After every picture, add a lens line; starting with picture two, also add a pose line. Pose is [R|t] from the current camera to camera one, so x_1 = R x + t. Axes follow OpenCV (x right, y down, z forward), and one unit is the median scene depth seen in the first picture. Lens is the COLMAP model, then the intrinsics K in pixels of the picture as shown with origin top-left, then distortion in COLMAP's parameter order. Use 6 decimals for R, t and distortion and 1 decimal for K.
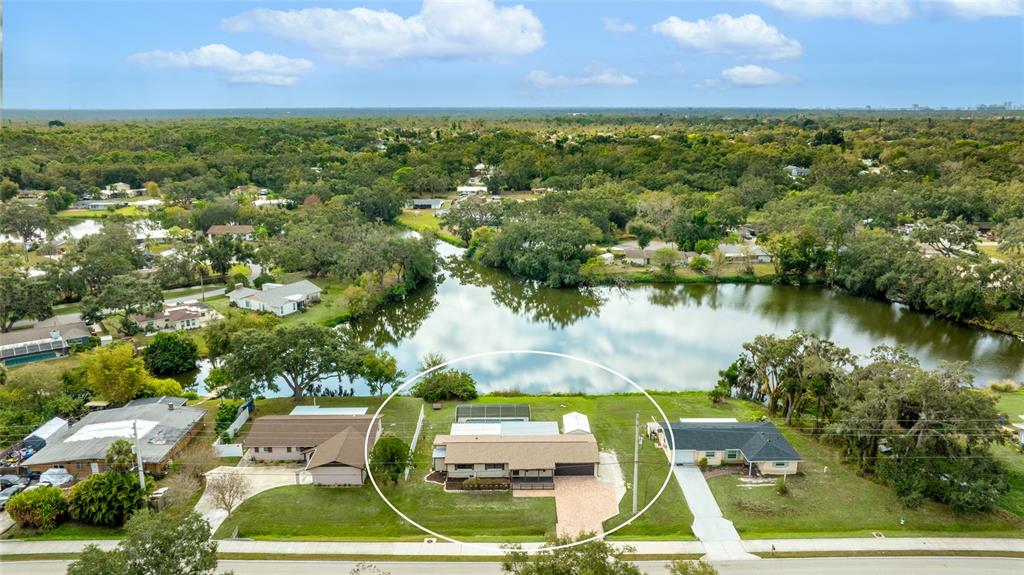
lens RADIAL K [[723.4, 0, 513.0], [0, 723.4, 284.1], [0, 0, 1]] dist [-0.024093, 0.021820]
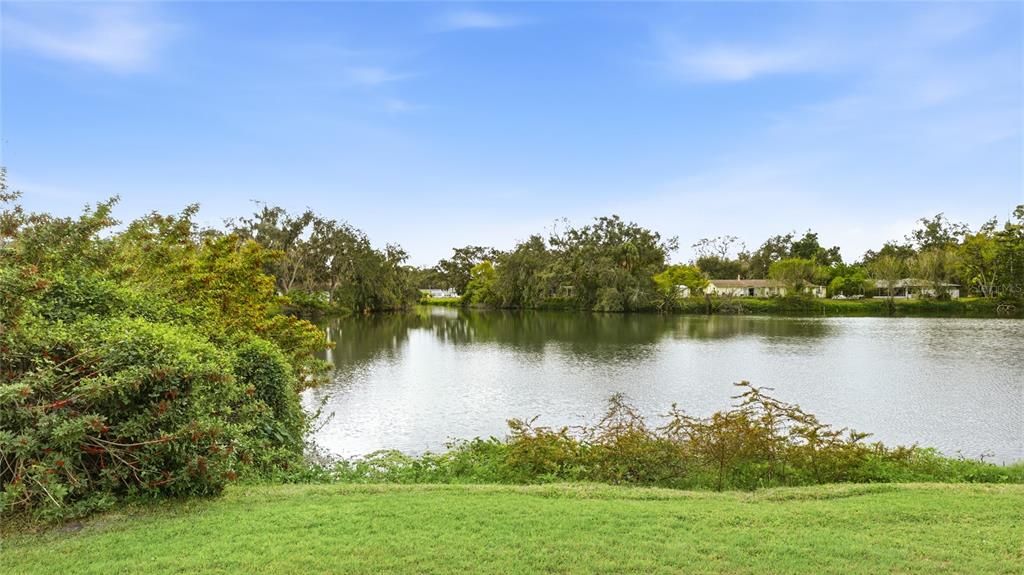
lens RADIAL K [[562.4, 0, 514.6], [0, 562.4, 290.6], [0, 0, 1]] dist [0.006398, 0.001693]
pose [[0.999999, 0.000919, -0.001170, -0.033694], [-0.001178, 0.969411, -0.245442, 0.197163], [0.000909, 0.245443, 0.969411, 1.221283]]
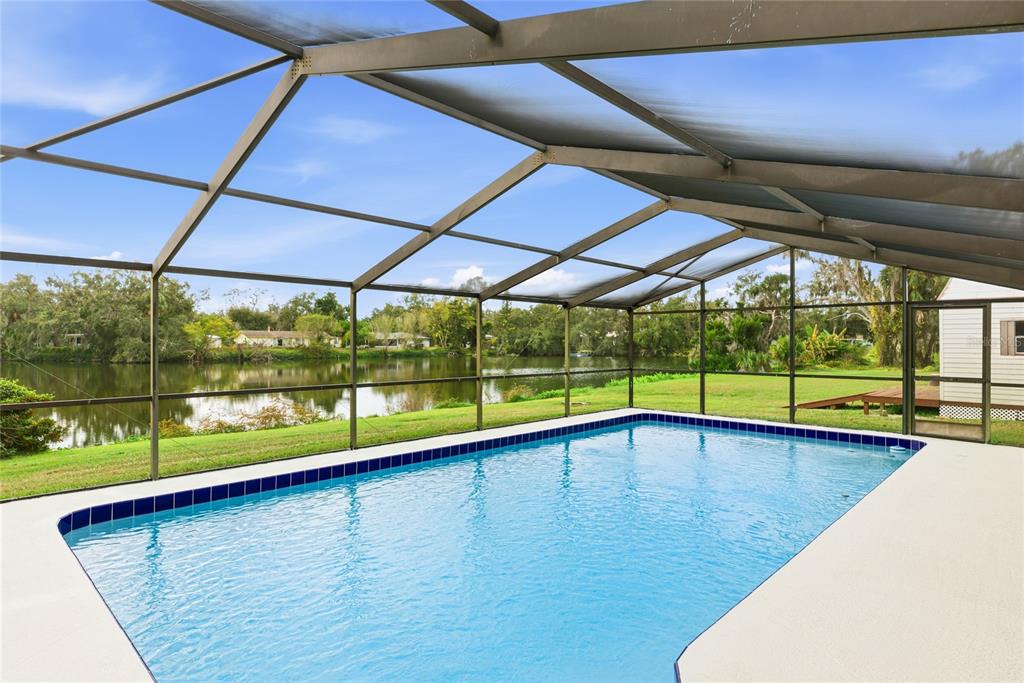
lens RADIAL K [[558.4, 0, 507.5], [0, 558.4, 340.2], [0, 0, 1]] dist [0.003078, -0.000803]
pose [[0.709250, 0.007843, 0.704913, -0.080580], [0.163292, 0.970915, -0.175099, 0.219862], [-0.685784, 0.239296, 0.687341, 1.107820]]
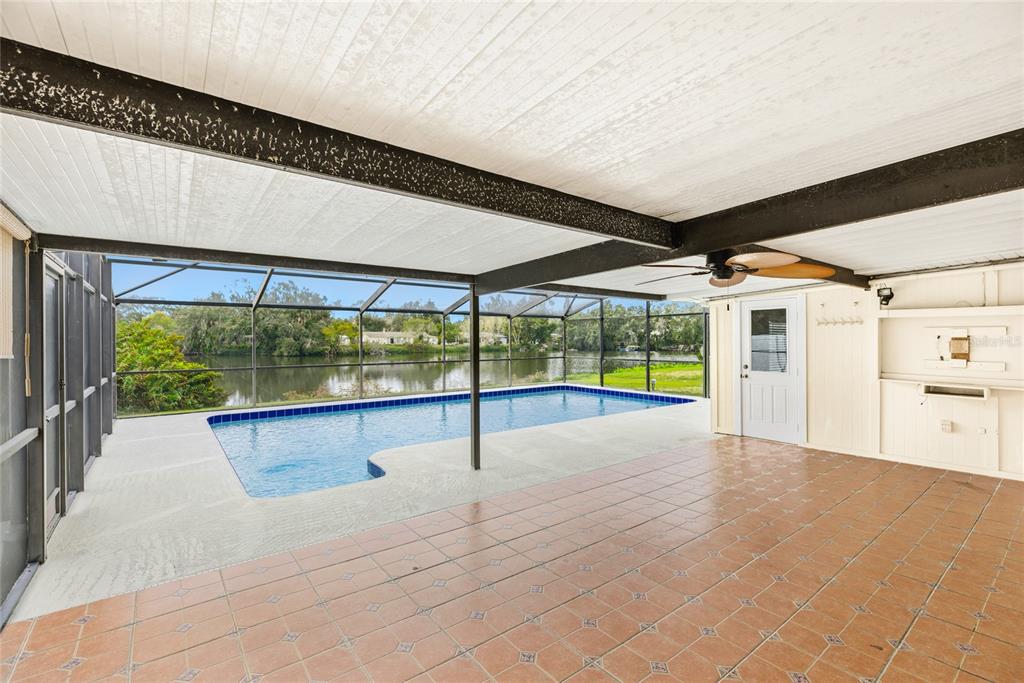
lens RADIAL K [[461.2, 0, 511.2], [0, 461.2, 342.0], [0, 0, 1]] dist [0.002644, -0.001212]
pose [[0.805707, -0.002325, 0.592309, -0.079759], [0.141863, 0.971645, -0.189159, 0.231855], [-0.575074, 0.236433, 0.783191, 1.058334]]
